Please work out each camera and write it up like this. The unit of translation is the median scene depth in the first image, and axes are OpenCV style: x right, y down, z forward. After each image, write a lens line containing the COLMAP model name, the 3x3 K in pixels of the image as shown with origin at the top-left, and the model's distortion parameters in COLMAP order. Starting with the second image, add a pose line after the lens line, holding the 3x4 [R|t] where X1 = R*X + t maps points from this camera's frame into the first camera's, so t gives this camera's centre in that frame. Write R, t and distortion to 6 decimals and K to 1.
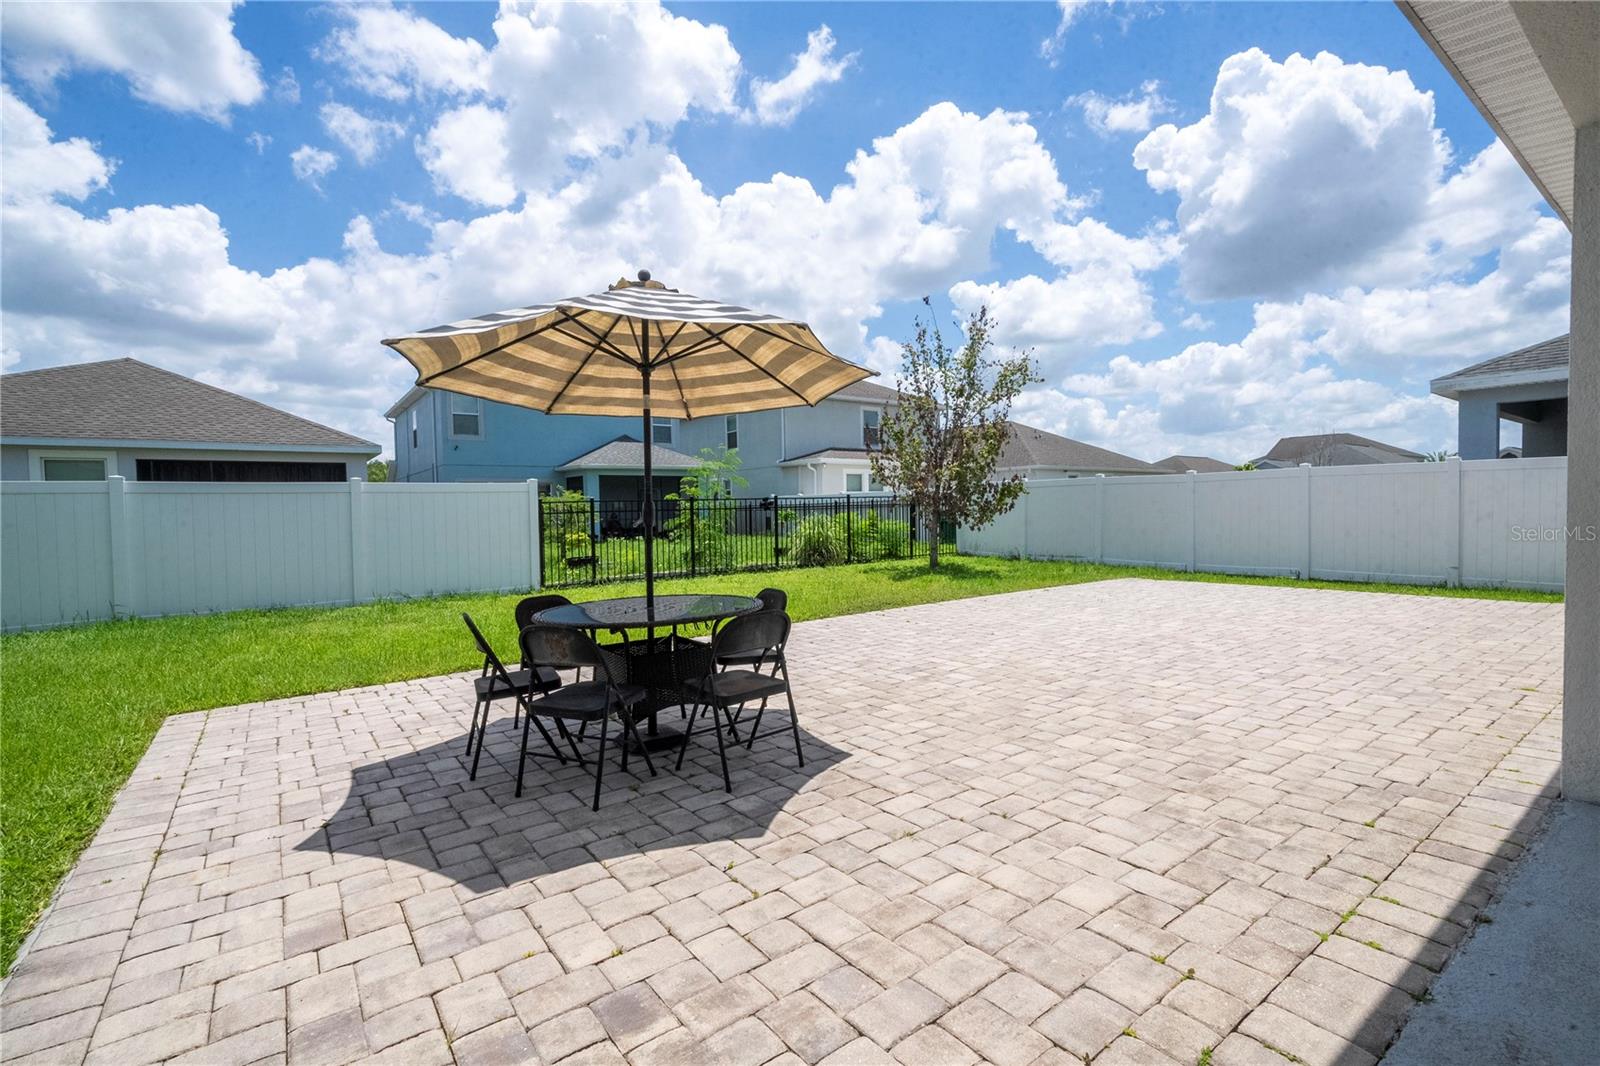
lens RADIAL K [[717.1, 0, 800.2], [0, 717.1, 534.1], [0, 0, 1]] dist [0.001633, 0.000179]
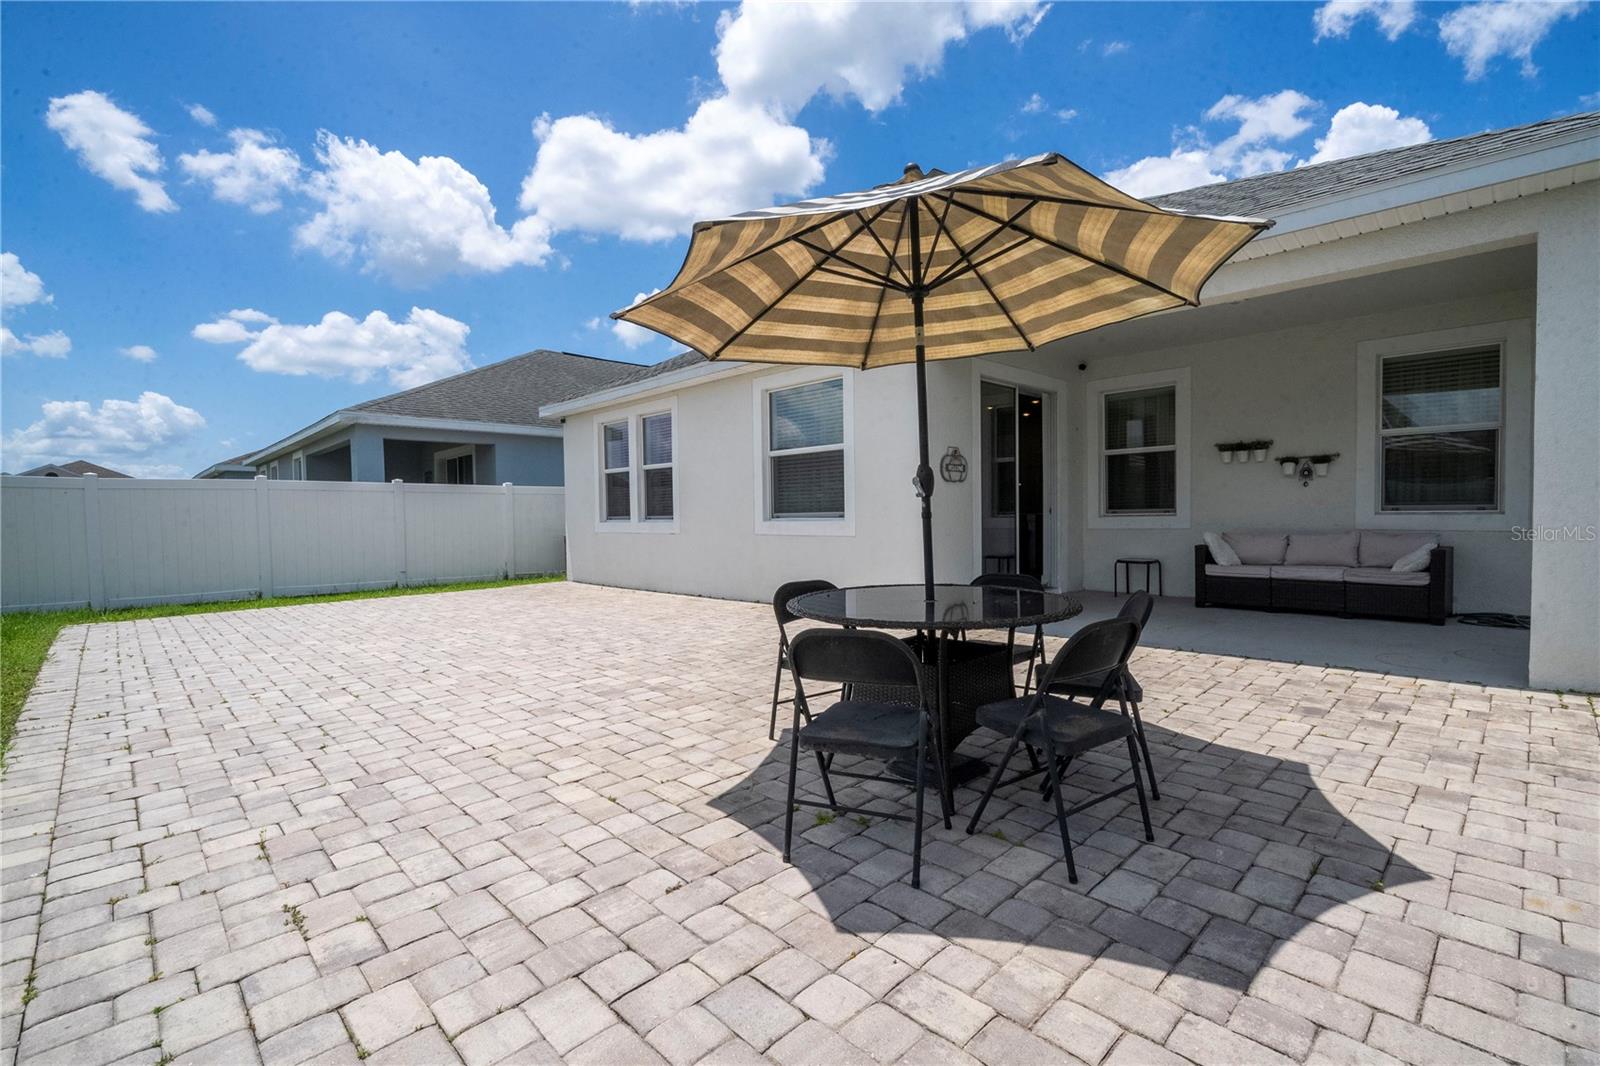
lens RADIAL K [[717.1, 0, 797.4], [0, 717.1, 533.3], [0, 0, 1]] dist [0.001633, 0.000179]
pose [[-0.129888, -0.003464, 0.991523, -1.299717], [0.050666, 0.998664, 0.010126, 0.010529], [-0.990233, 0.051551, -0.129539, 1.650606]]
